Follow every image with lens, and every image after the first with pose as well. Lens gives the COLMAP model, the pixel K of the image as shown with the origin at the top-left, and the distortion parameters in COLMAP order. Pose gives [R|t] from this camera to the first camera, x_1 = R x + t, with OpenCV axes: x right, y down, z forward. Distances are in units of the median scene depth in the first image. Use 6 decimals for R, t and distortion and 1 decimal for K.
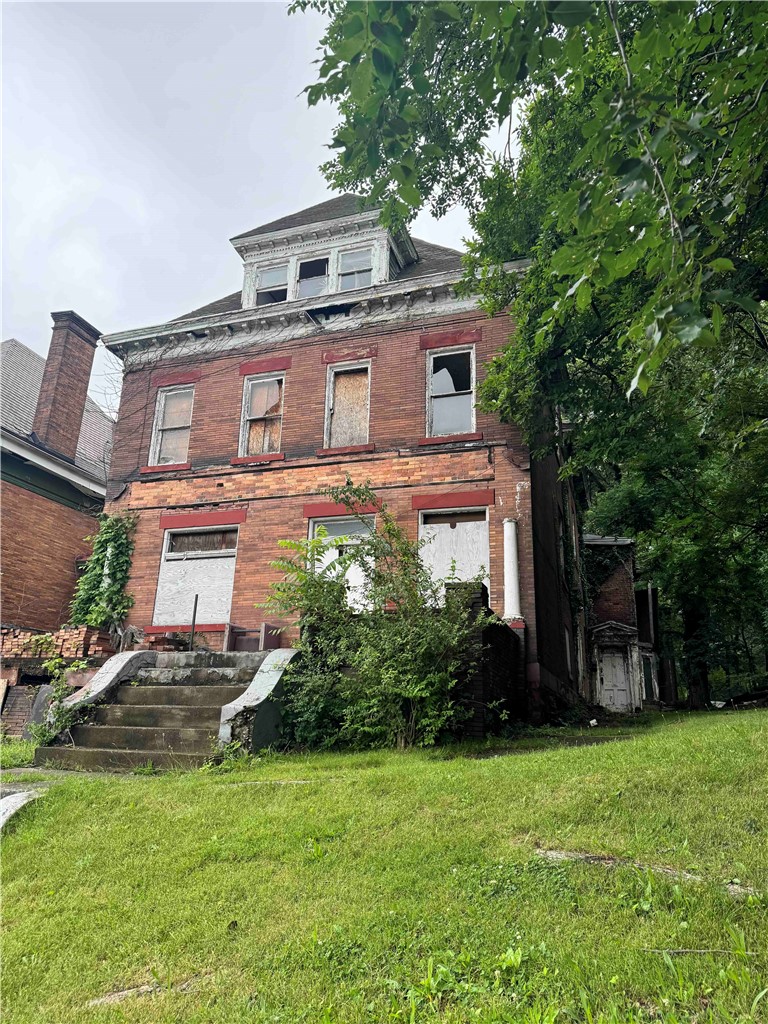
lens RADIAL K [[728.5, 0, 390.2], [0, 728.5, 522.9], [0, 0, 1]] dist [0.061317, -0.057503]
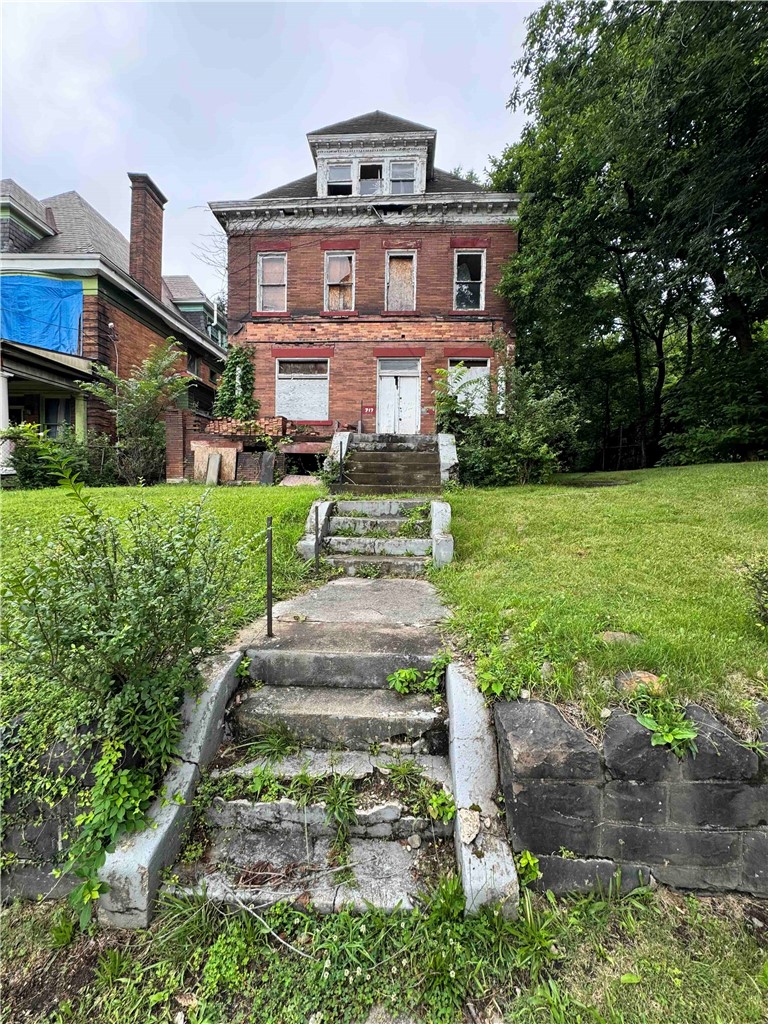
lens RADIAL K [[412.9, 0, 390.6], [0, 412.9, 521.0], [0, 0, 1]] dist [-0.002495, 0.000223]
pose [[0.965862, -0.022161, 0.258108, -0.307028], [-0.066947, 0.941138, 0.331326, 0.028575], [-0.250258, -0.337294, 0.907526, 0.027881]]
